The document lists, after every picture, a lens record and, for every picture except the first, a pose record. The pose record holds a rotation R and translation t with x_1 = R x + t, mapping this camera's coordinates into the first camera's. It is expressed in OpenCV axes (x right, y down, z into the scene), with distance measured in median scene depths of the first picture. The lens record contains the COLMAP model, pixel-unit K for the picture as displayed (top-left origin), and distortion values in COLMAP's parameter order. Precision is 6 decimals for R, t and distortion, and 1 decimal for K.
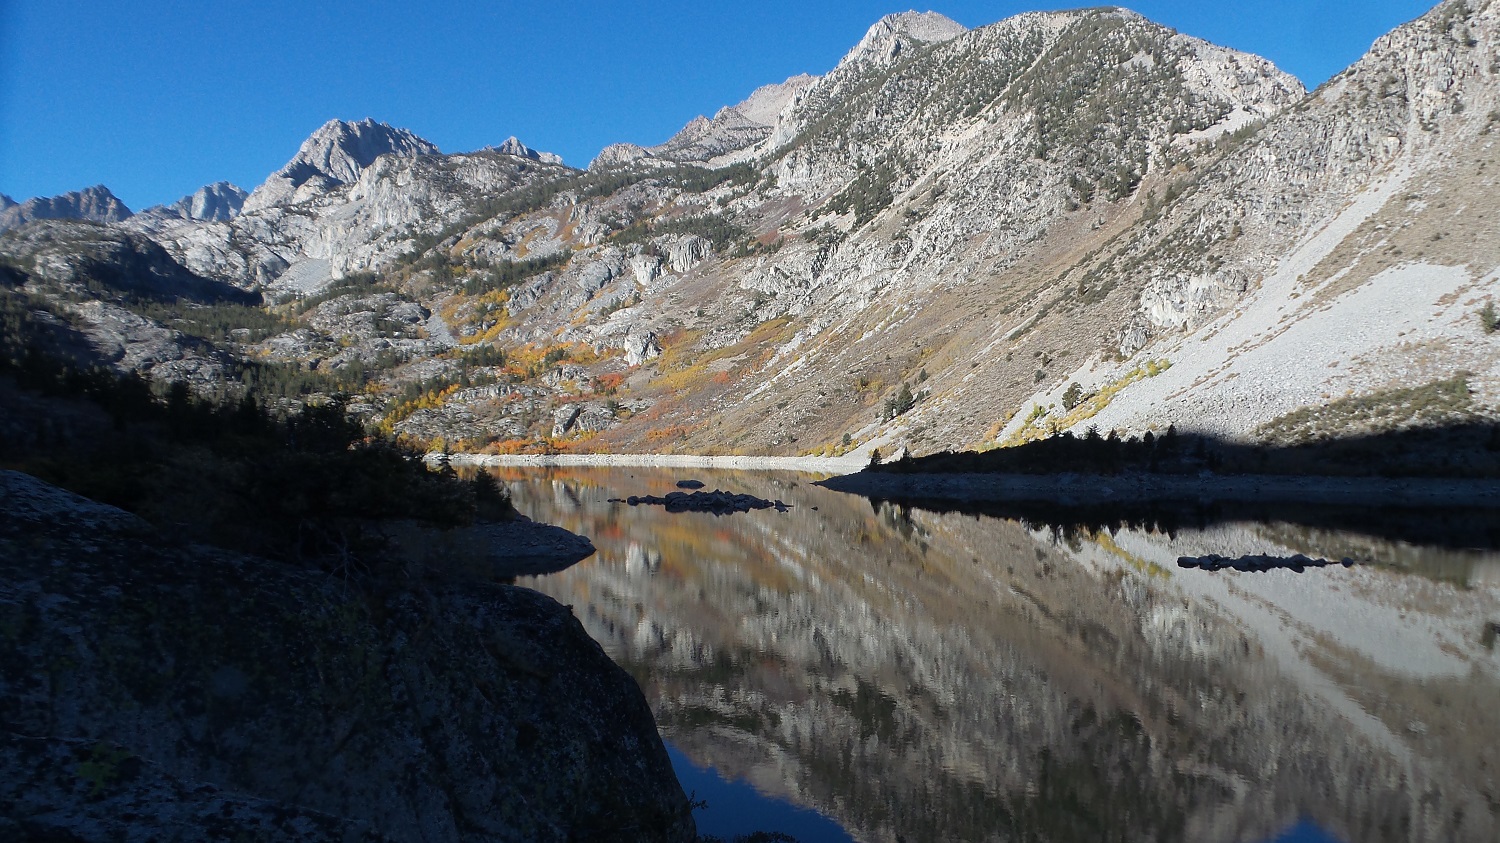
lens RADIAL K [[1422.3, 0, 751.7], [0, 1422.3, 420.2], [0, 0, 1]] dist [-0.071293, 0.000000]
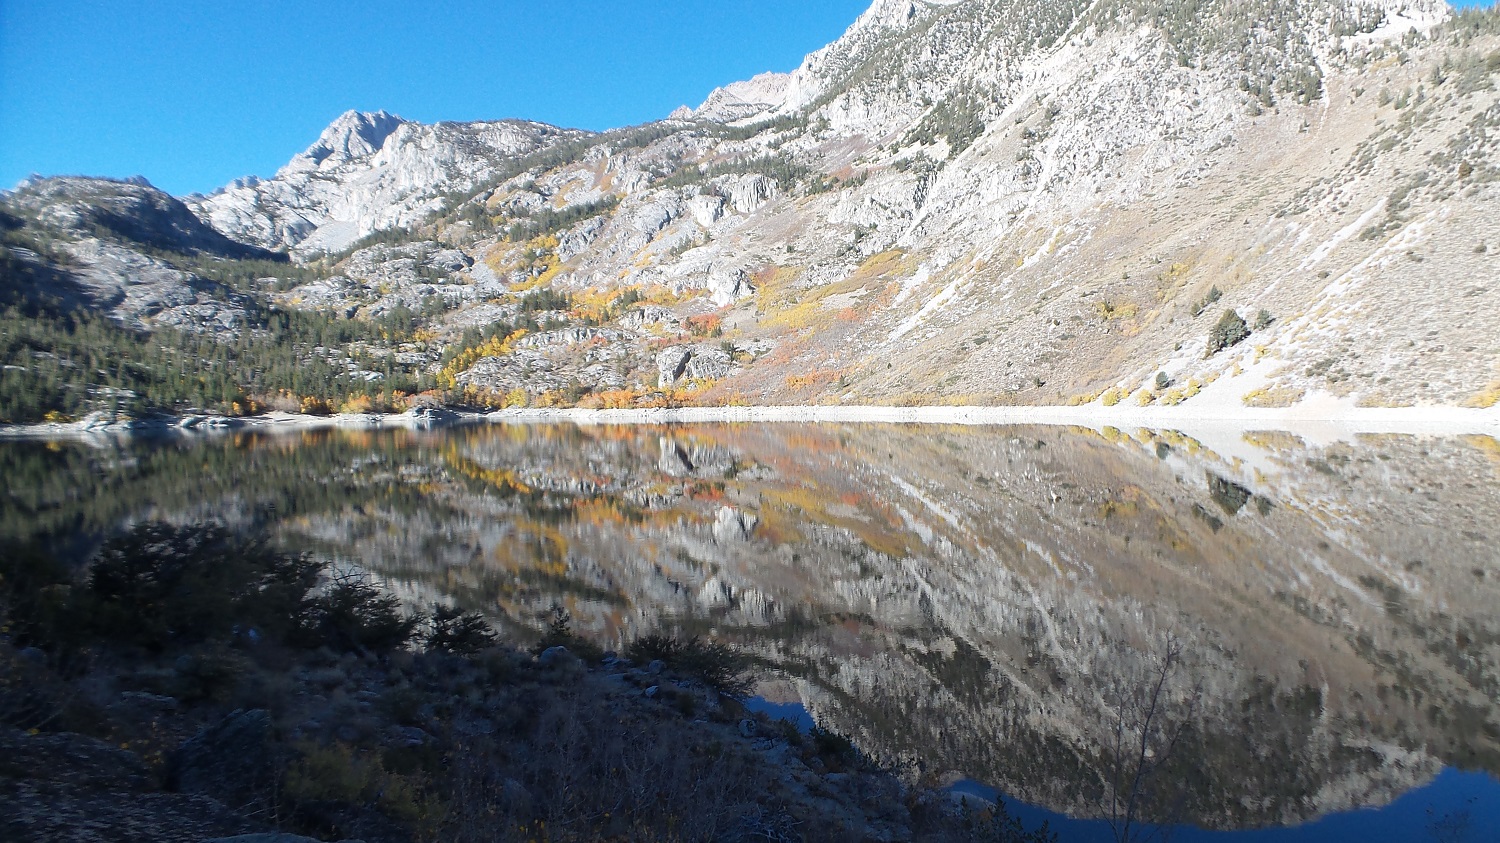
lens RADIAL K [[1086.0, 0, 752.5], [0, 1086.0, 418.7], [0, 0, 1]] dist [-0.017947, -0.021302]
pose [[0.997631, -0.016467, 0.066795, -0.104753], [0.013880, 0.999142, 0.039011, 0.005390], [-0.067380, -0.037992, 0.997004, 0.298701]]
